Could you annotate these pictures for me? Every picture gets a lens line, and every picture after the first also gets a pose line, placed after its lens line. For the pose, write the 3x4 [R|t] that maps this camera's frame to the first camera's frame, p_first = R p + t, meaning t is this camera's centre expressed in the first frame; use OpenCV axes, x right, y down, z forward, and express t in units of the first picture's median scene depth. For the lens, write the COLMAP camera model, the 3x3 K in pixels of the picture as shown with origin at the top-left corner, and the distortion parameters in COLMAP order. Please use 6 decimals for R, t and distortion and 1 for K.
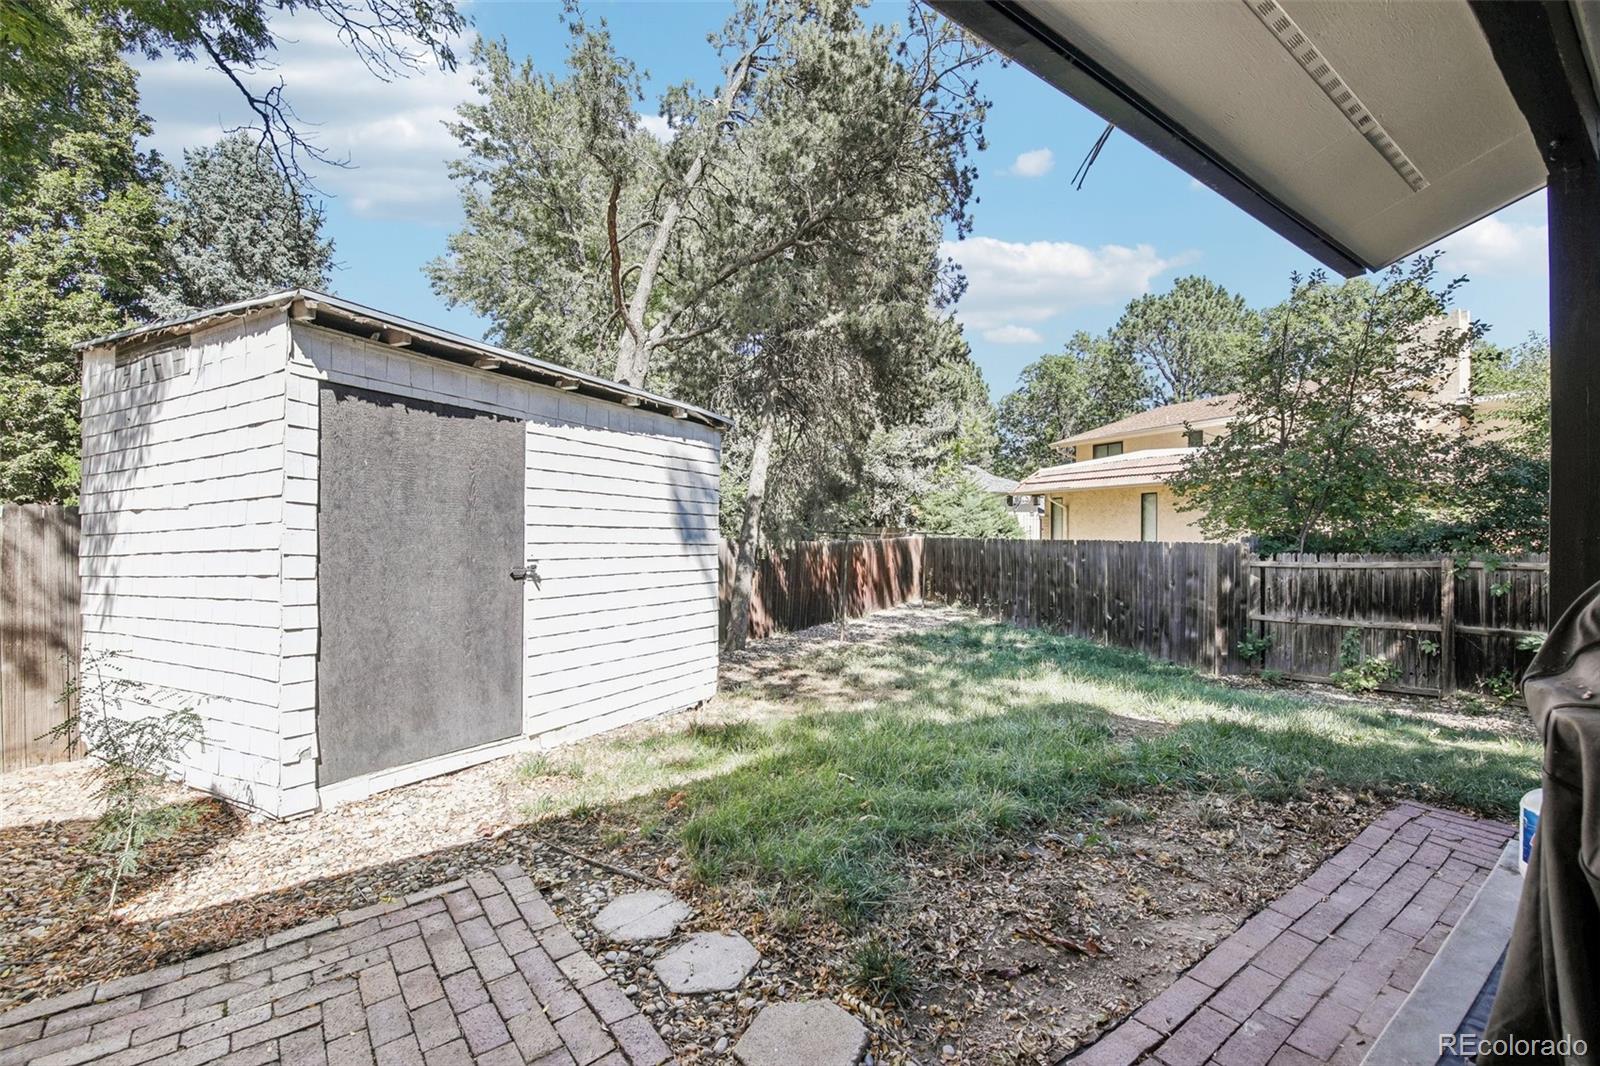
lens RADIAL K [[690.2, 0, 800.0], [0, 690.2, 533.0], [0, 0, 1]] dist [0.002065, -0.011238]
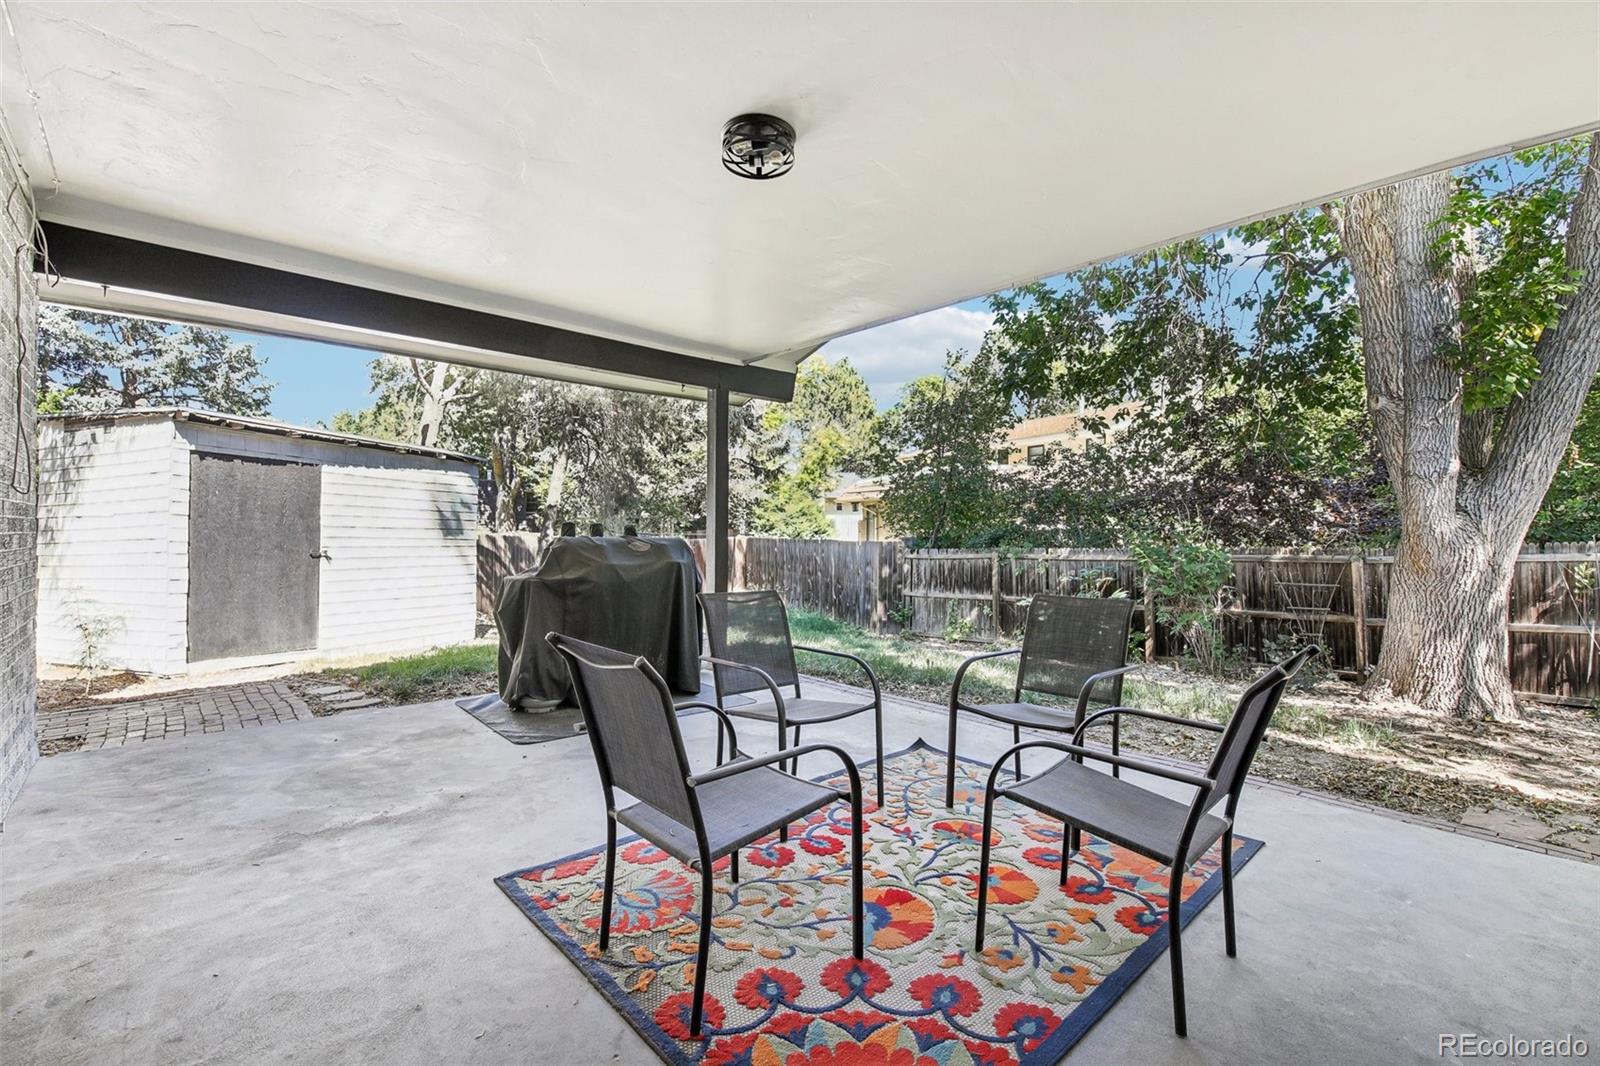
lens RADIAL K [[690.2, 0, 800.0], [0, 690.2, 533.0], [0, 0, 1]] dist [0.002065, -0.011238]
pose [[0.994924, 0.004929, 0.100508, 0.464609], [-0.004654, 0.999985, -0.002966, 0.003103], [-0.100521, 0.002483, 0.994932, -0.621418]]
